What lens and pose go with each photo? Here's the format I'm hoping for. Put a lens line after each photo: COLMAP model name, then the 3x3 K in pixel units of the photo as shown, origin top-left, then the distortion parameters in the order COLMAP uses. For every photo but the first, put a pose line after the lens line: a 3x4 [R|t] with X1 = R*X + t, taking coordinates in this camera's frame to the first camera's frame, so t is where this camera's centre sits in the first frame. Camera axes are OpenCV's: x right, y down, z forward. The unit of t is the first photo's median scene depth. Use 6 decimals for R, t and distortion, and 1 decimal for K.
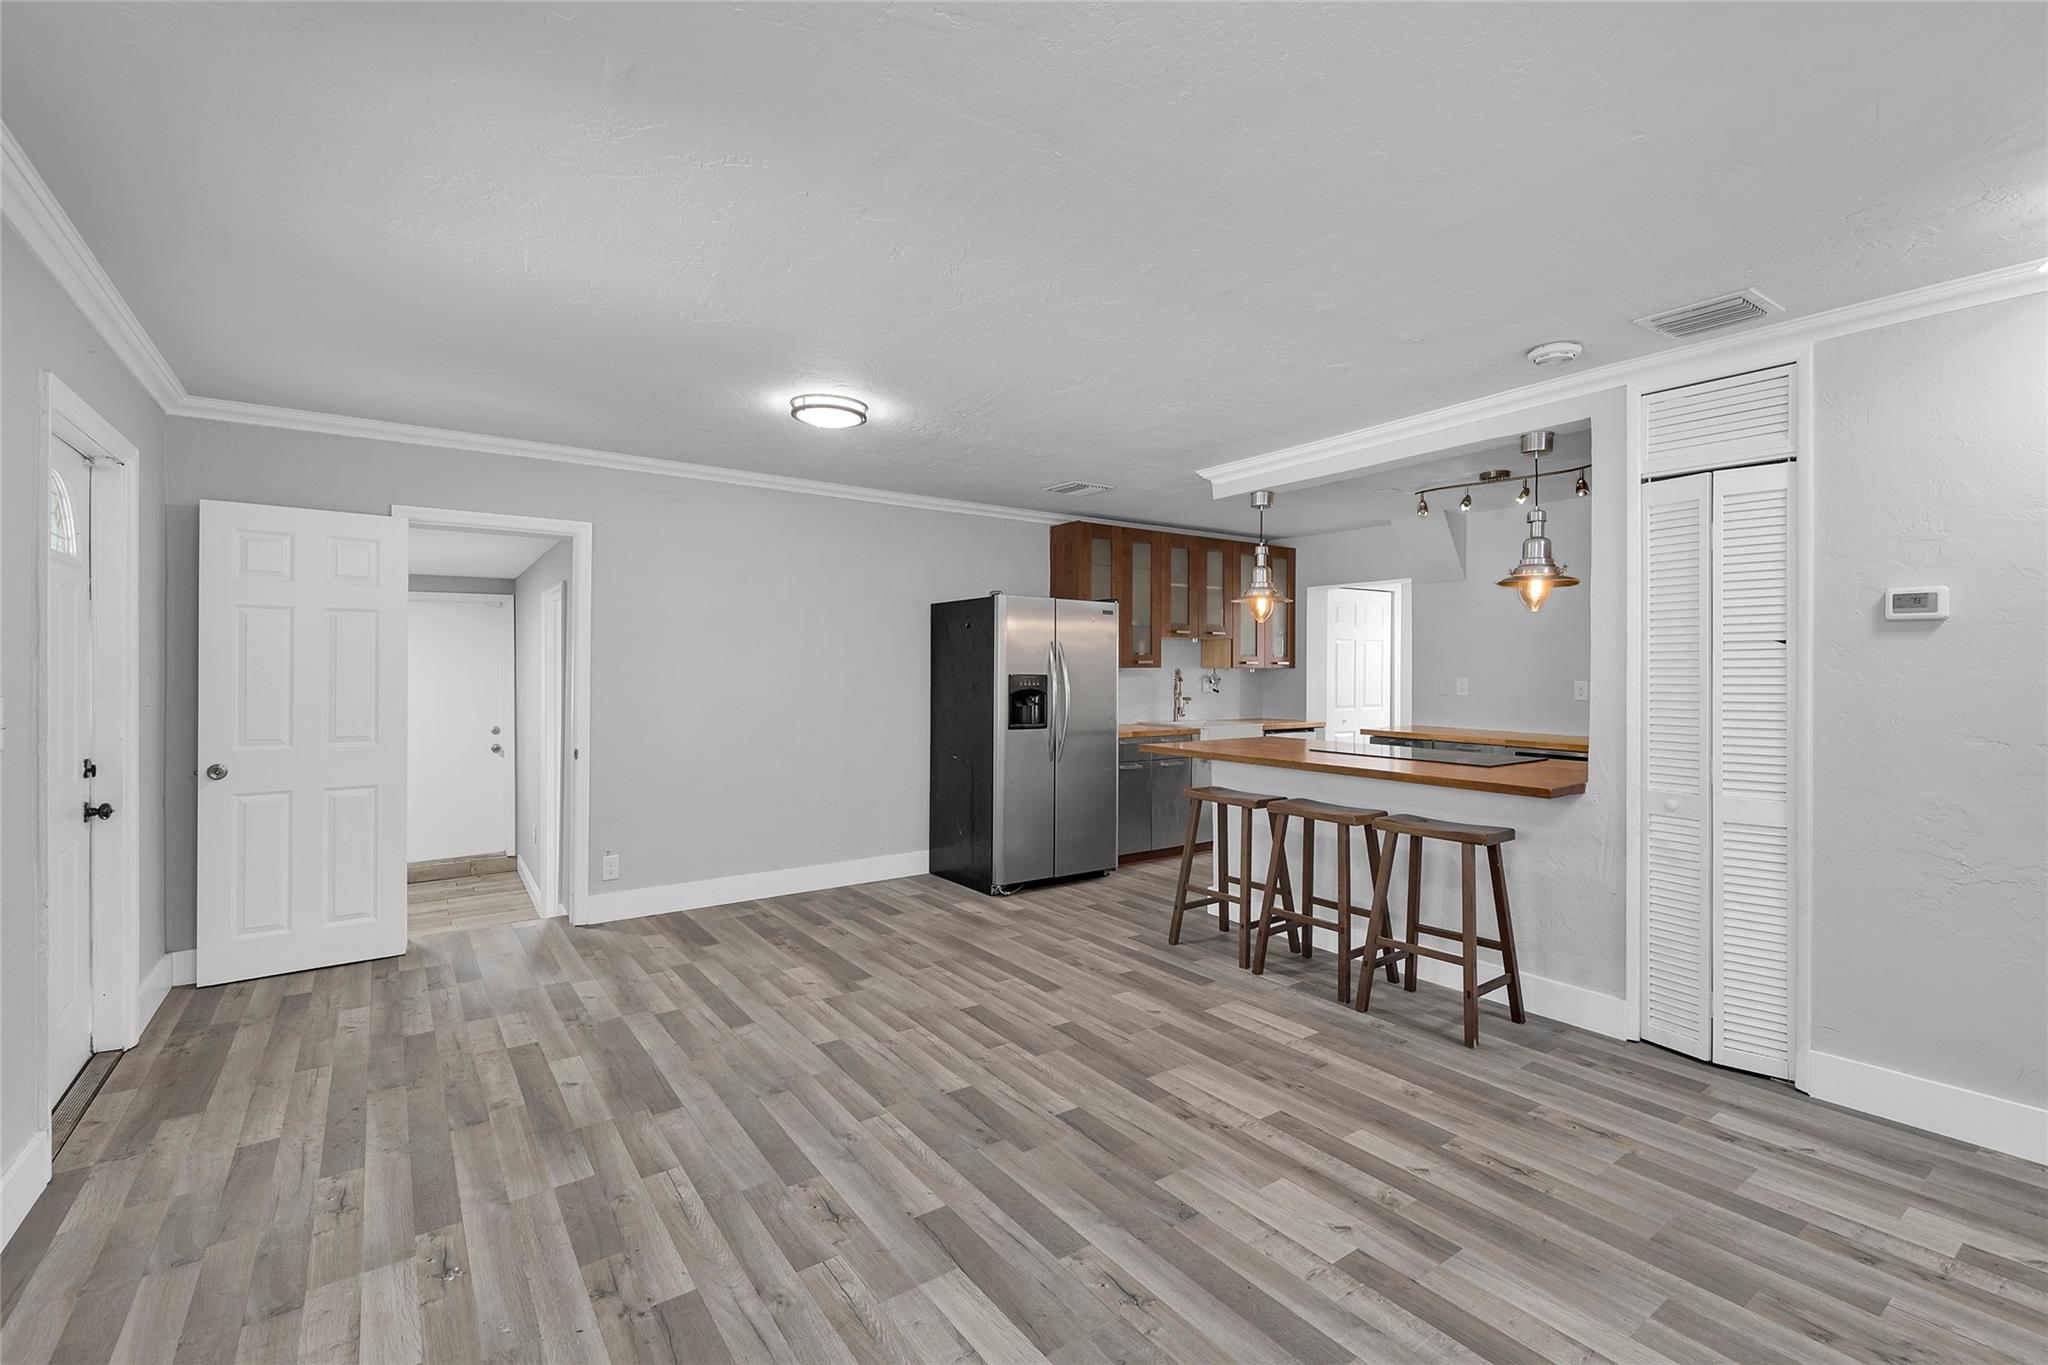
lens RADIAL K [[894.7, 0, 1035.4], [0, 894.7, 674.8], [0, 0, 1]] dist [-0.002851, -0.000134]
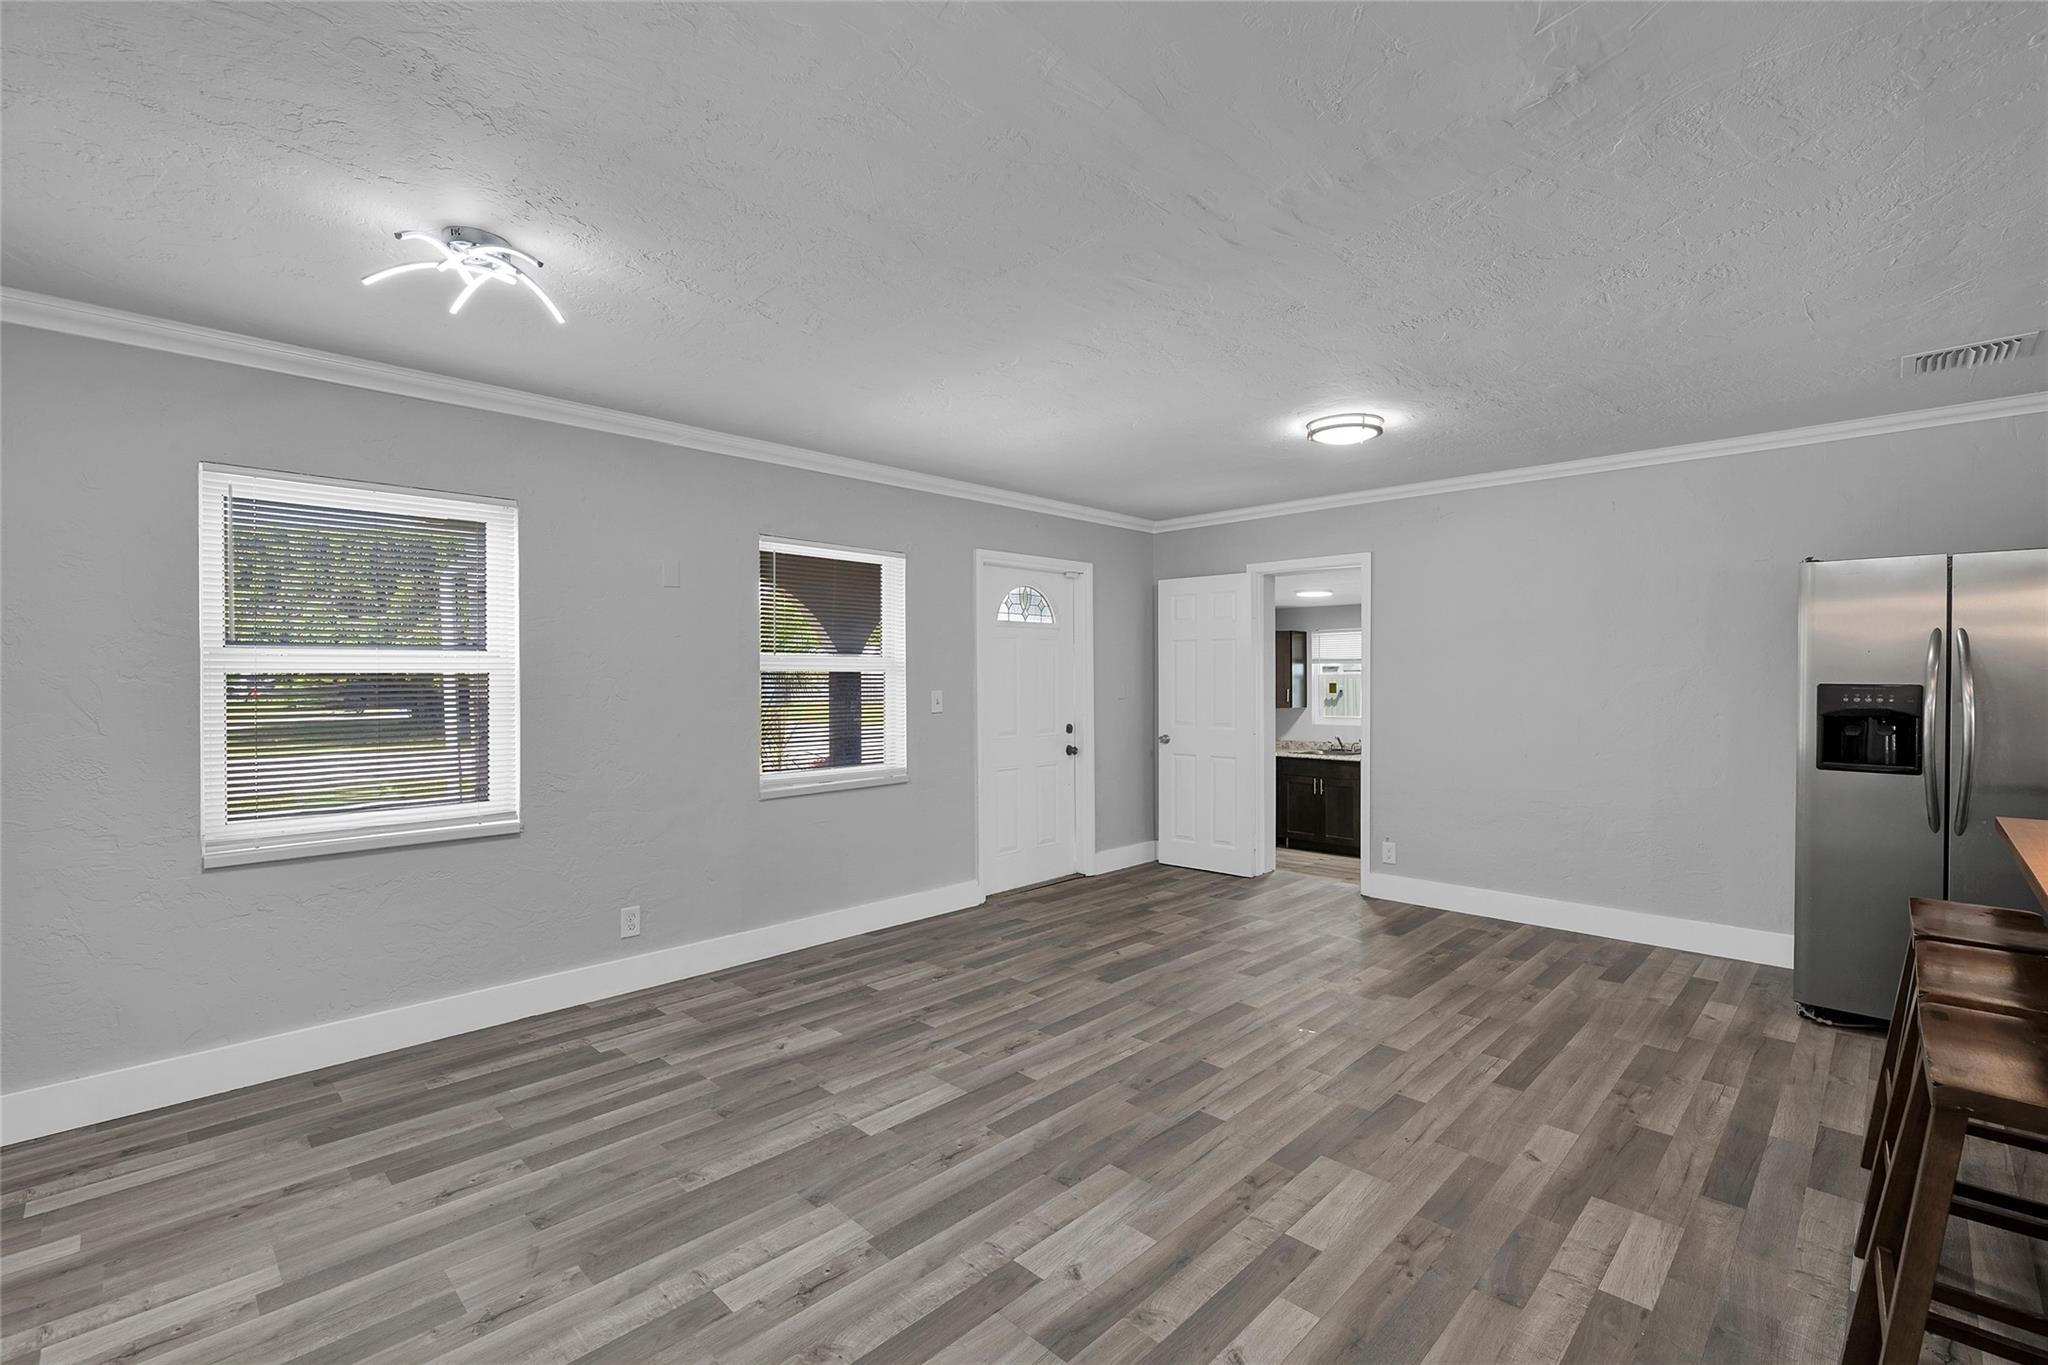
lens RADIAL K [[894.7, 0, 1018.8], [0, 894.7, 677.0], [0, 0, 1]] dist [-0.002851, -0.000134]
pose [[0.159102, -0.004894, -0.987250, 0.783241], [-0.003674, 0.999978, -0.005549, 0.001387], [0.987255, 0.004510, 0.159081, 0.491521]]
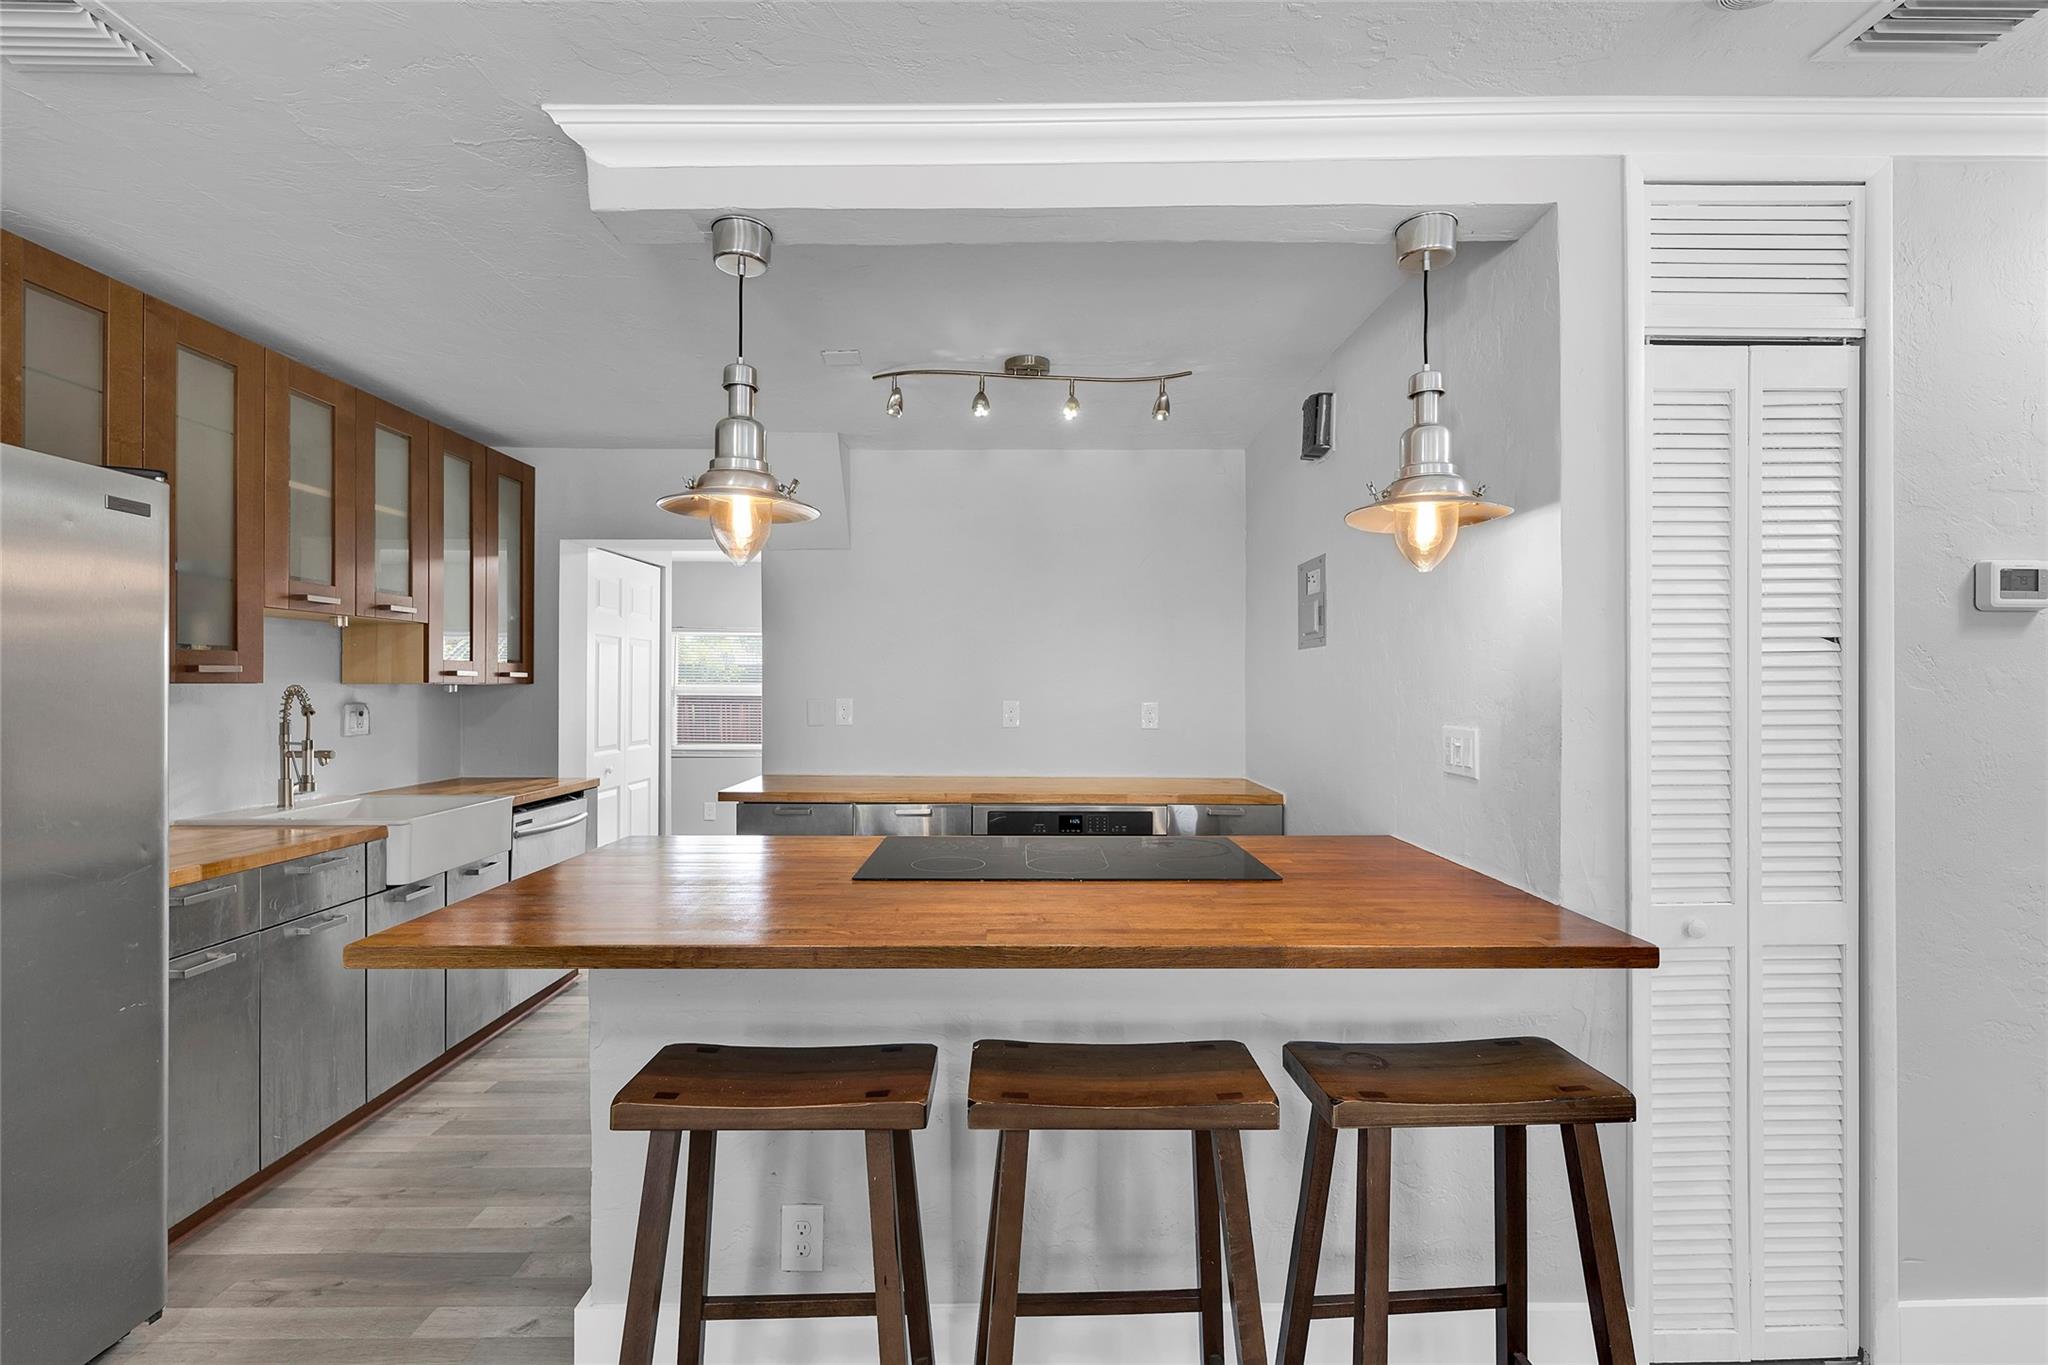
lens RADIAL K [[933.4, 0, 1035.4], [0, 933.4, 688.1], [0, 0, 1]] dist [-0.001676, 0.001233]
pose [[0.578673, -0.003416, 0.815552, -0.001834], [0.006633, 0.999978, -0.000518, -0.005770], [-0.815532, 0.005709, 0.578683, 0.913813]]
